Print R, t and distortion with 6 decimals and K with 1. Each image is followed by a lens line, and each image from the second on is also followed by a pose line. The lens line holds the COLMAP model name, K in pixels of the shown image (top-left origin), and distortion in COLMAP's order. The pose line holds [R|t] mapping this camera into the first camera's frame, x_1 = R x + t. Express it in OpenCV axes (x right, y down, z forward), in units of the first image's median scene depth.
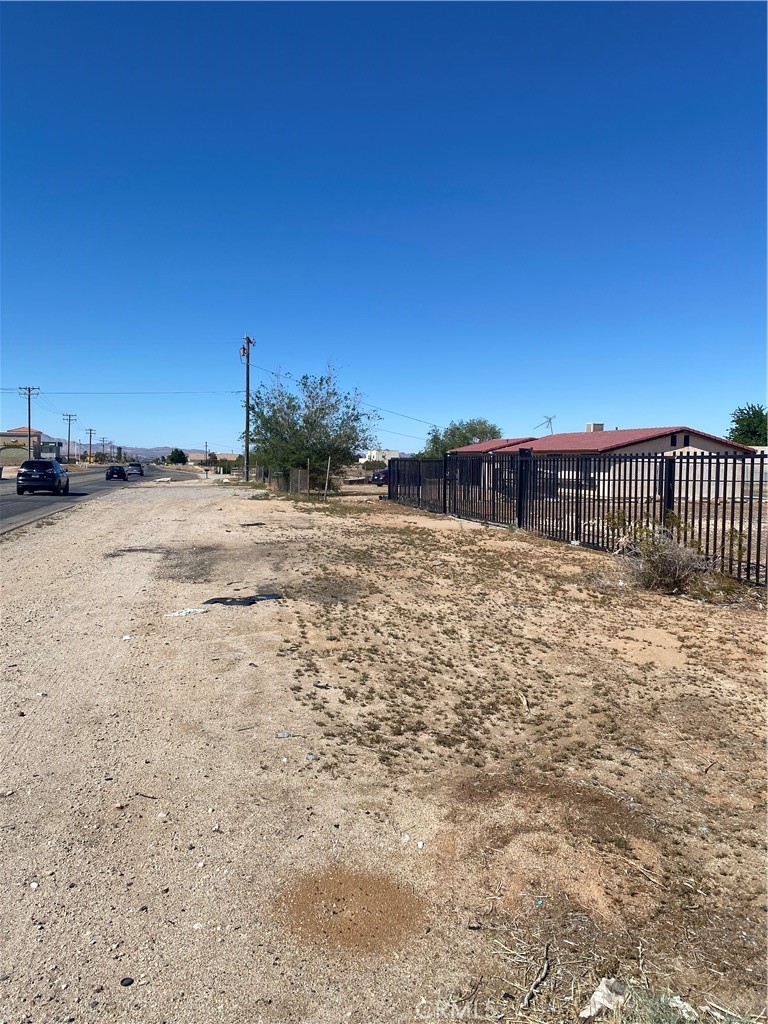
lens RADIAL K [[770.4, 0, 385.9], [0, 770.4, 504.5], [0, 0, 1]] dist [0.035466, -0.037927]
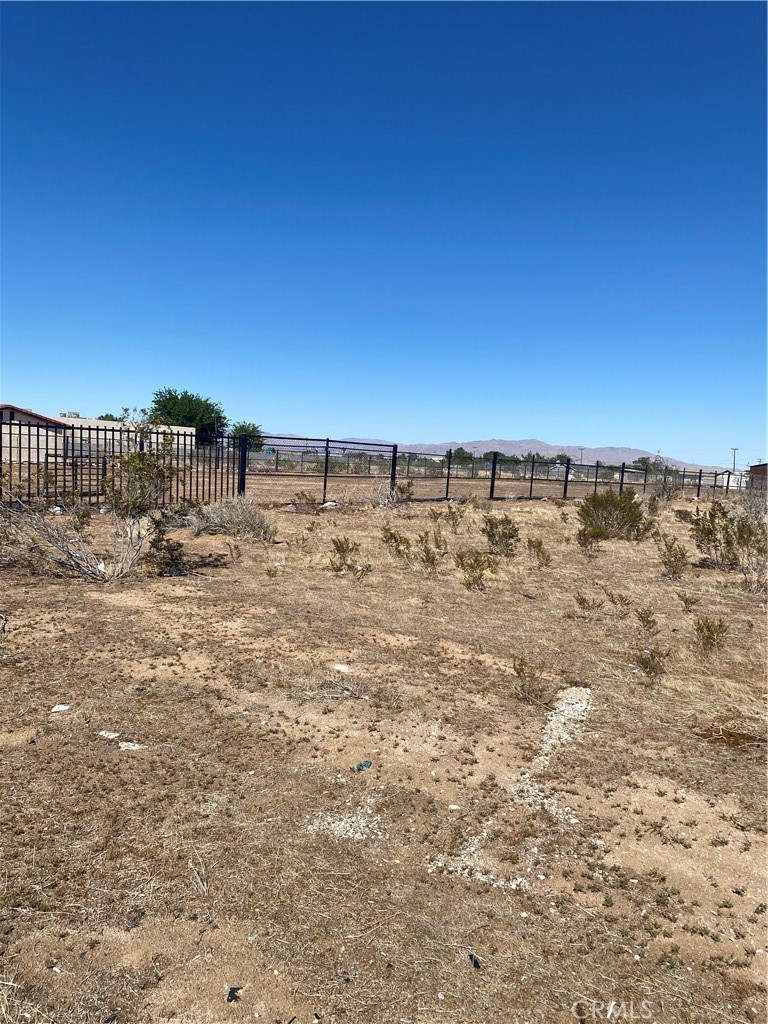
lens RADIAL K [[770.4, 0, 376.0], [0, 770.4, 511.8], [0, 0, 1]] dist [0.035466, -0.037927]
pose [[0.804290, -0.012549, 0.594105, 0.036400], [-0.012873, 0.999174, 0.038533, 0.004976], [-0.594098, -0.038640, 0.803464, -0.110472]]
